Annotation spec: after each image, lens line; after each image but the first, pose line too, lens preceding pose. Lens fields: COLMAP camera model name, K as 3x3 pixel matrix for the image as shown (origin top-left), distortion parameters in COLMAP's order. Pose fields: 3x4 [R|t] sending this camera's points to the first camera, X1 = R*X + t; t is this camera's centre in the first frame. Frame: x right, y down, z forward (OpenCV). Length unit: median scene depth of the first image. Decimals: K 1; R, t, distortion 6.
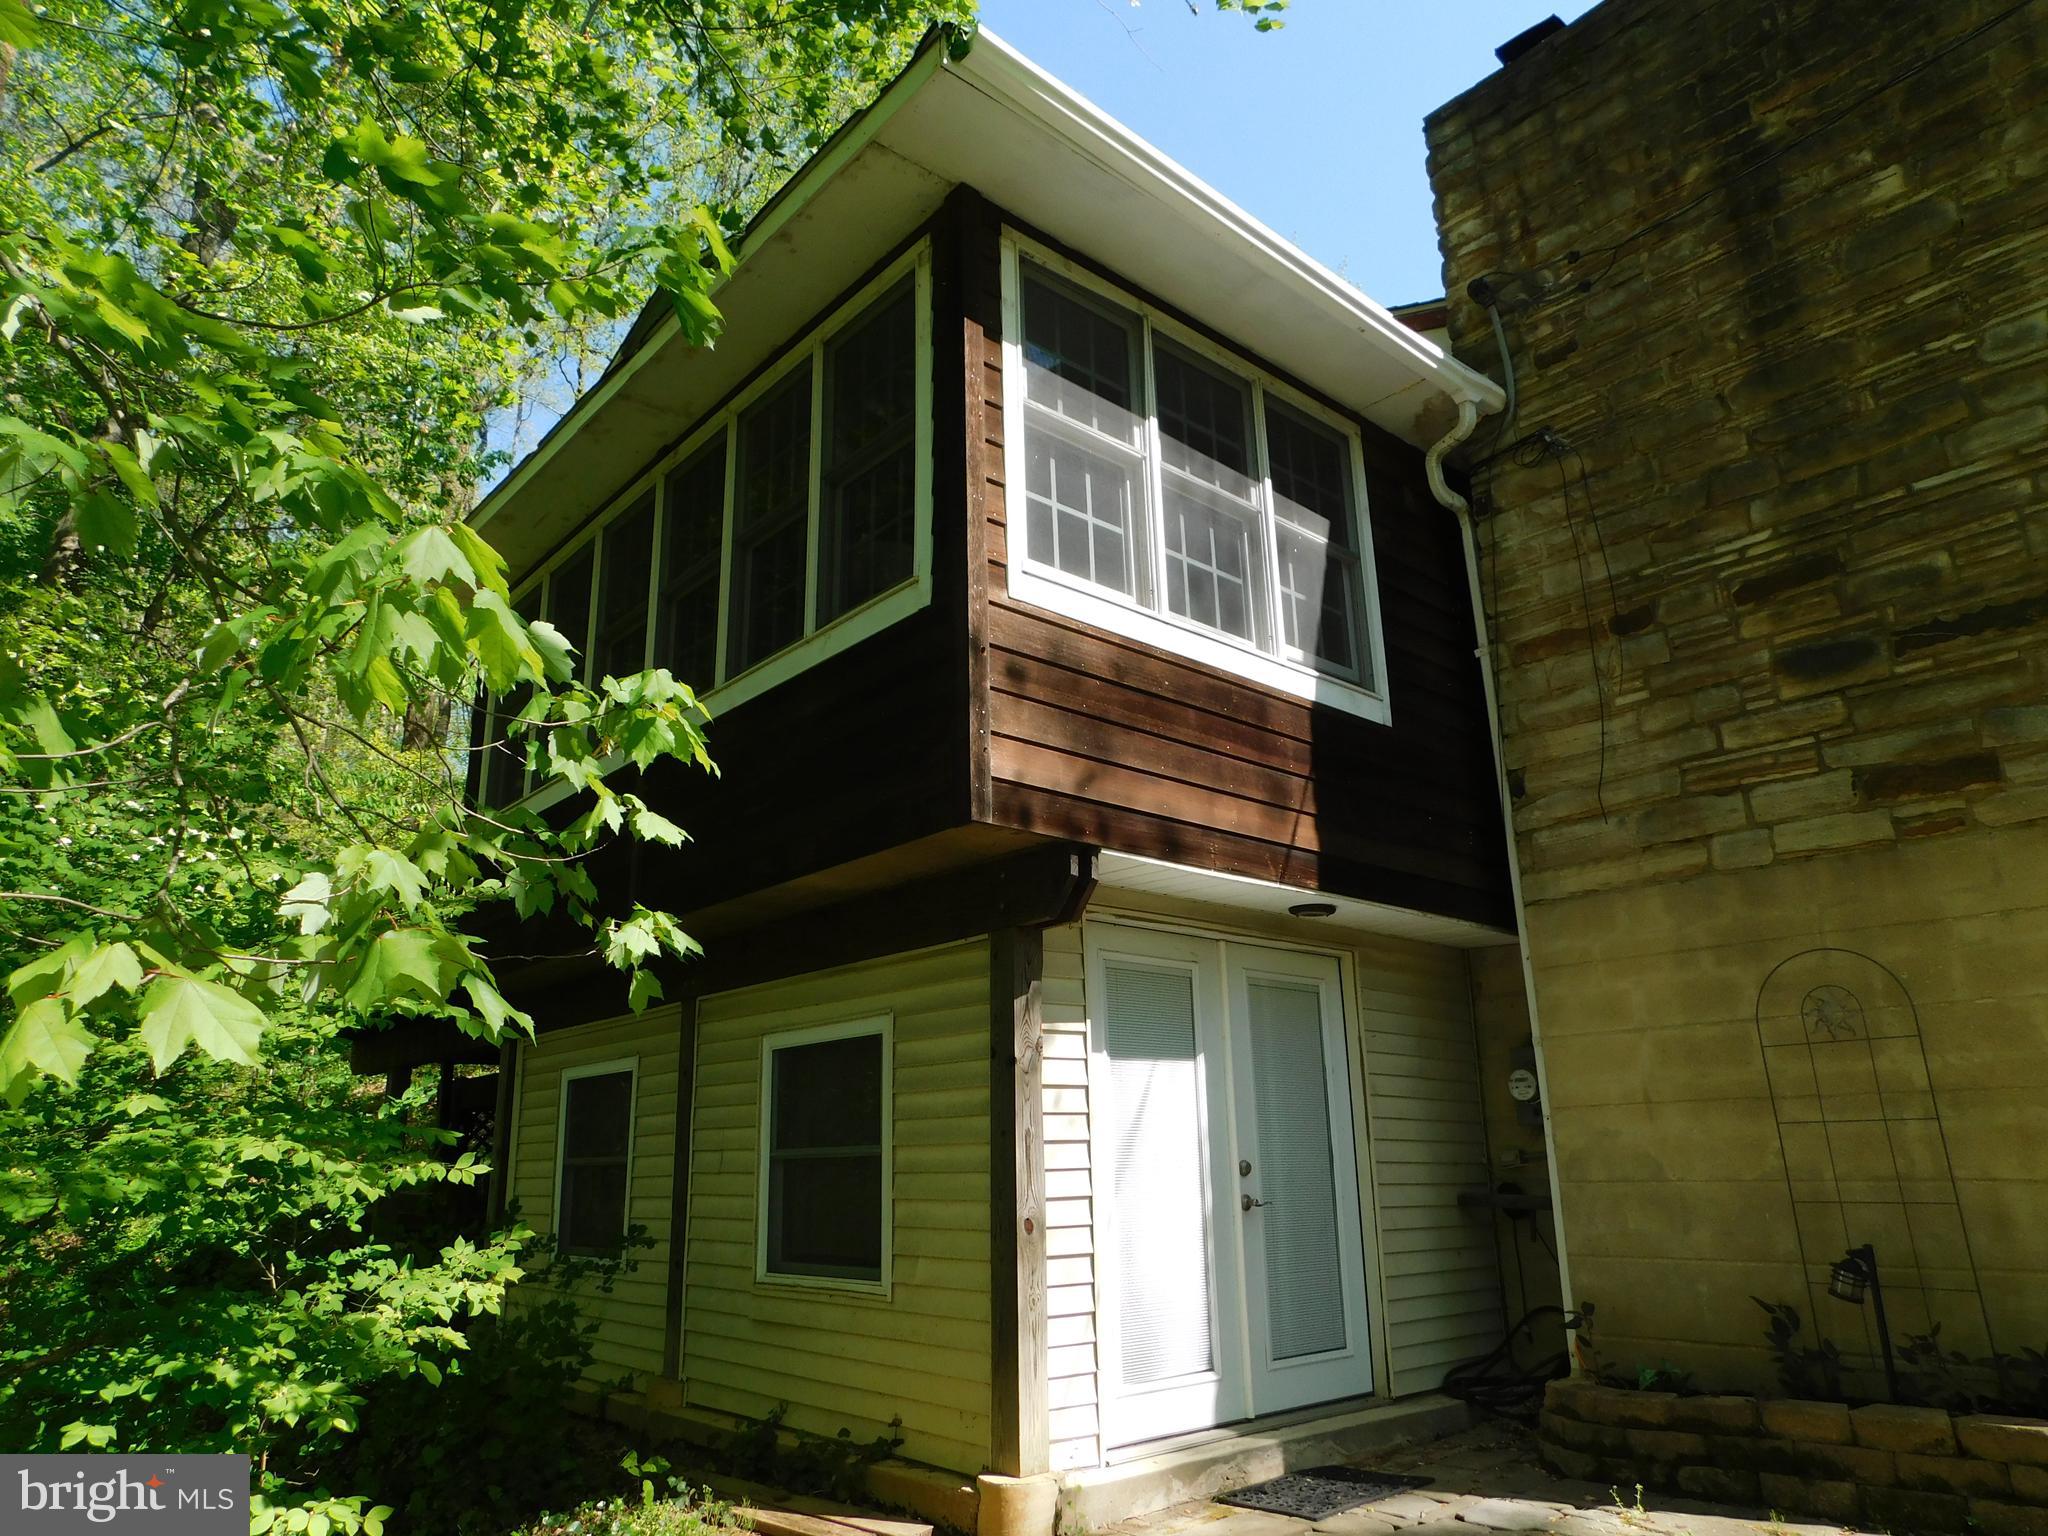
lens RADIAL K [[1346.0, 0, 1024.0], [0, 1346.0, 768.0], [0, 0, 1]] dist [-0.021734, -0.000633]
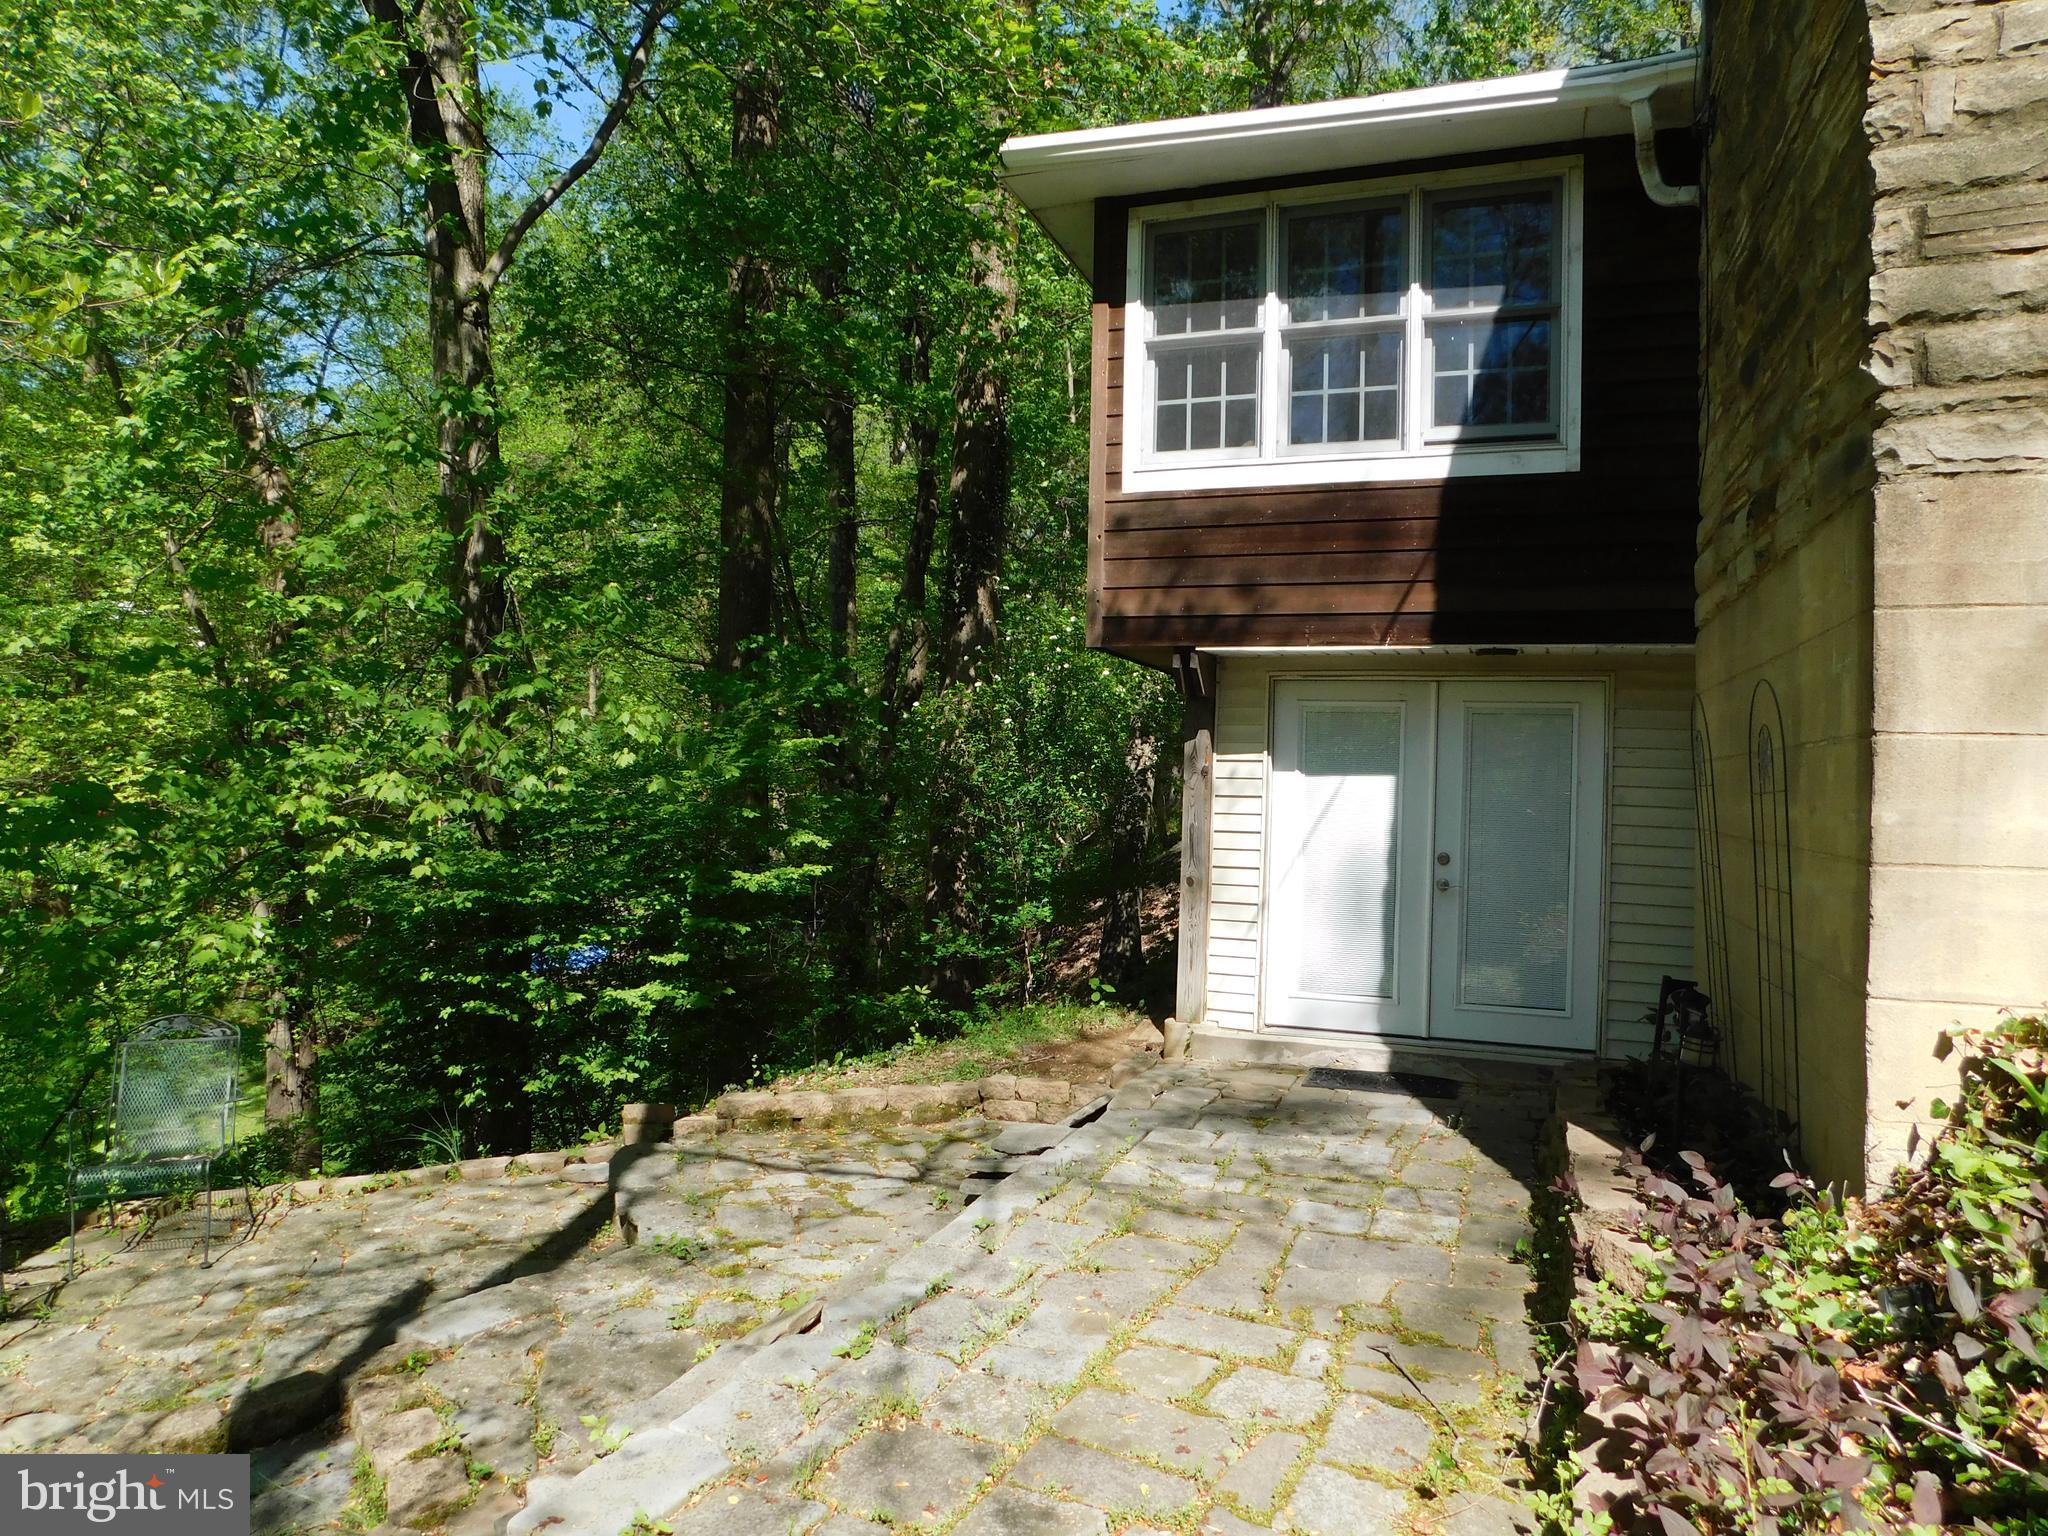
lens RADIAL K [[1383.2, 0, 1026.4], [0, 1383.2, 756.8], [0, 0, 1]] dist [-0.067011, 0.065982]
pose [[0.466351, -0.001014, -0.884599, 1.209378], [0.216215, 0.969799, 0.112875, -0.030760], [0.857769, -0.243903, 0.452486, 0.099995]]
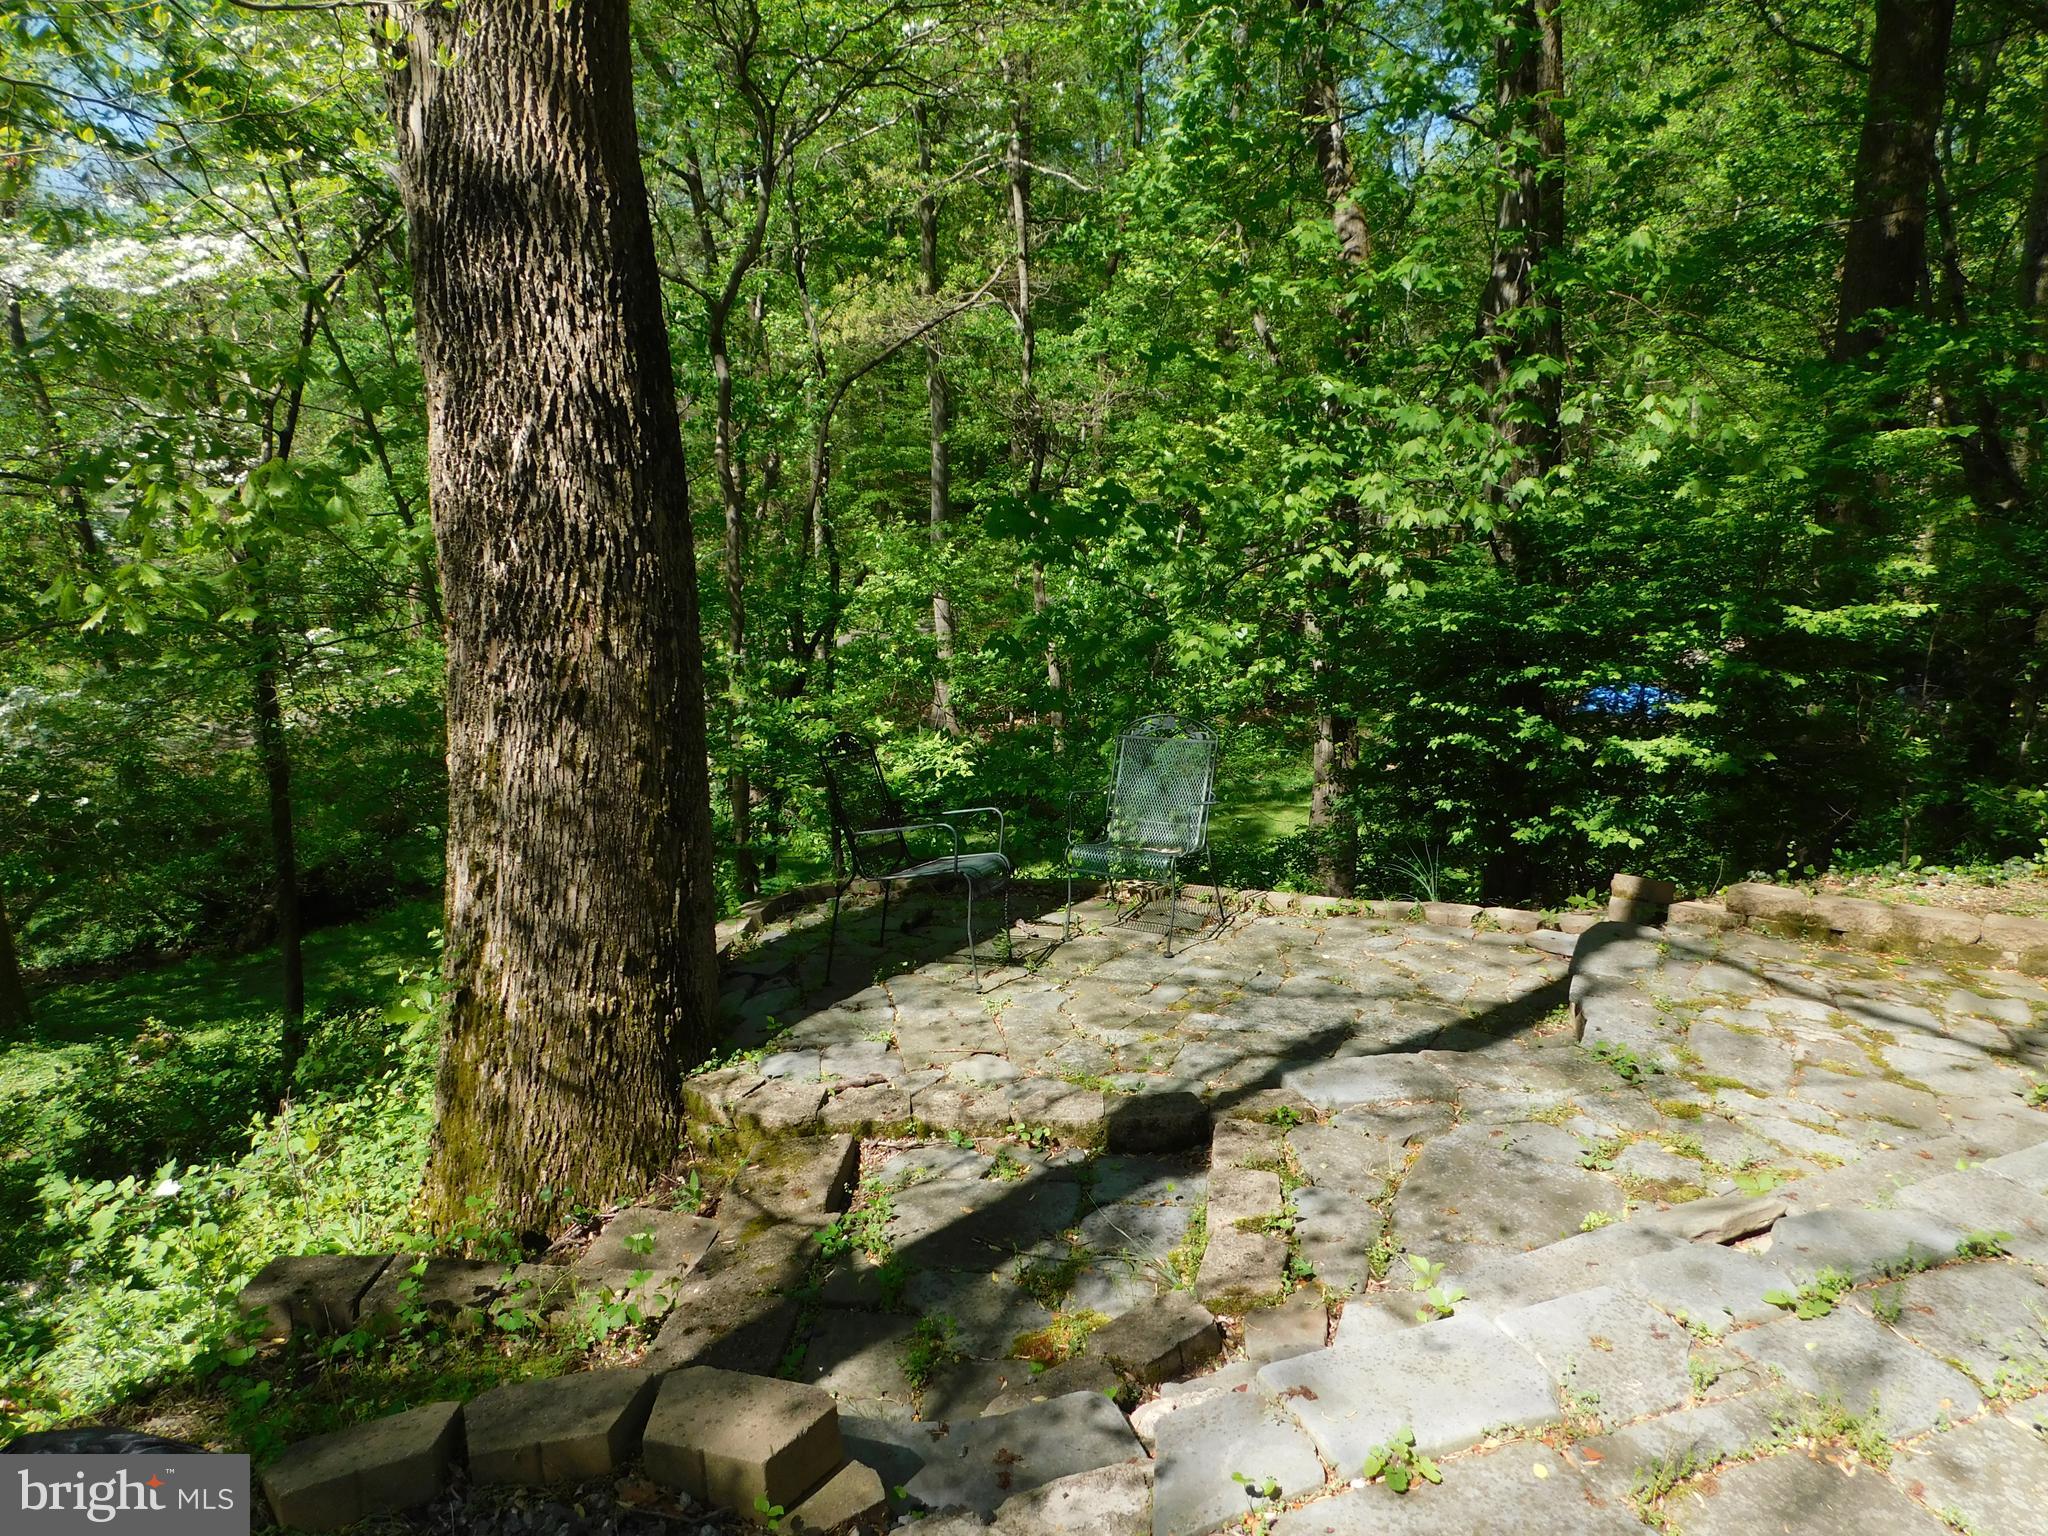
lens RADIAL K [[1383.2, 0, 1026.4], [0, 1383.2, 756.8], [0, 0, 1]] dist [-0.067011, 0.065982]
pose [[-0.272253, 0.179876, -0.945263, 1.026024], [0.238464, 0.964339, 0.114824, 0.026126], [0.932209, -0.194150, -0.305438, 0.199054]]
